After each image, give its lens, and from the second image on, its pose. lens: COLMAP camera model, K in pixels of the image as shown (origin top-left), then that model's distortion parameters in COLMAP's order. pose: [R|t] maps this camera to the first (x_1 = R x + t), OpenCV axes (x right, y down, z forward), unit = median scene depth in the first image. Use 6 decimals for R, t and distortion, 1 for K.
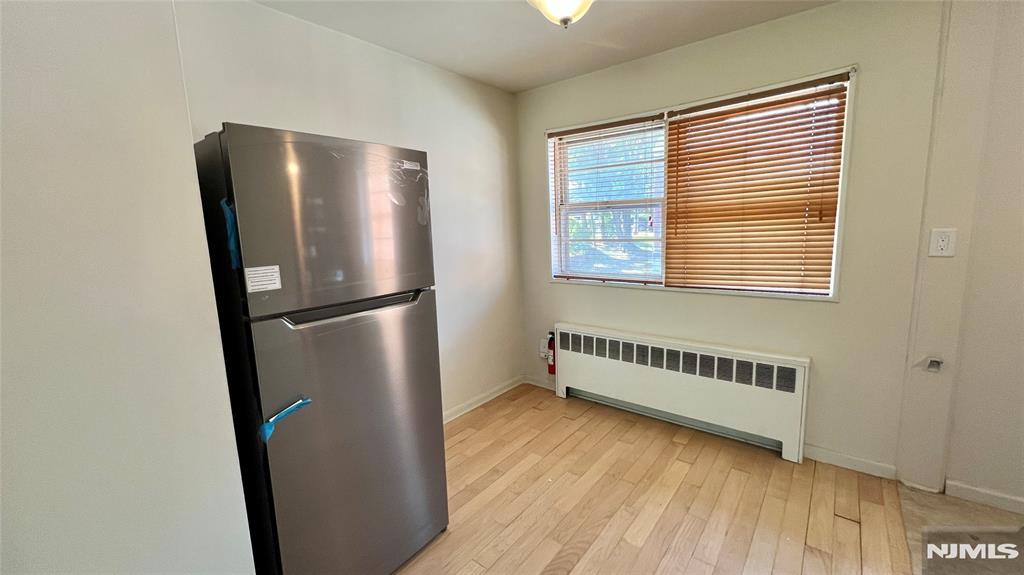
lens RADIAL K [[408.3, 0, 505.2], [0, 408.3, 288.6], [0, 0, 1]] dist [-0.002425, 0.001822]
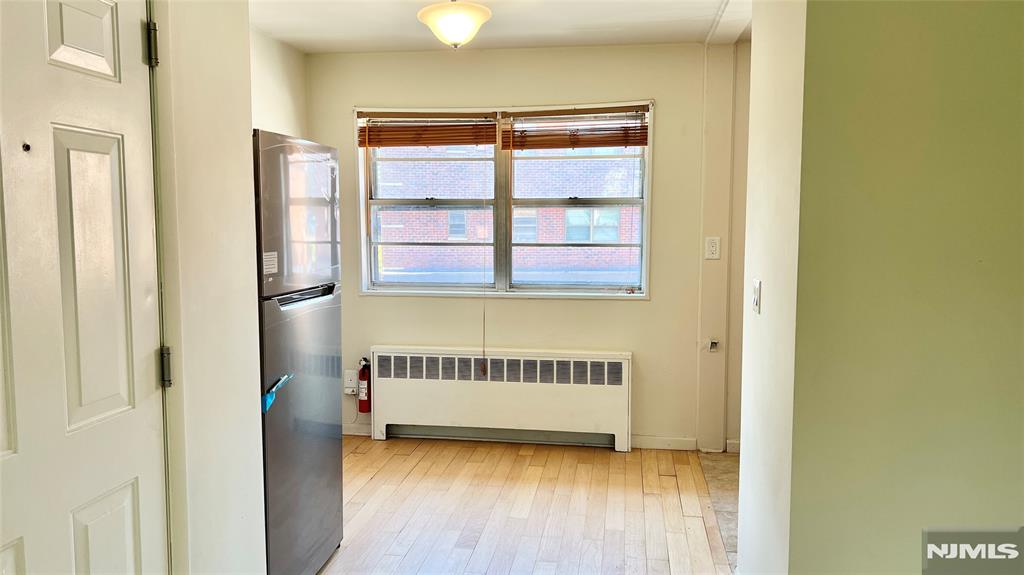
lens RADIAL K [[784.0, 0, 479.9], [0, 784.0, 298.7], [0, 0, 1]] dist [0.057442, -0.055295]
pose [[0.874345, -0.014562, 0.485087, -0.607911], [0.045073, 0.997666, -0.051293, 0.113900], [-0.483208, 0.066712, 0.872960, -0.631470]]
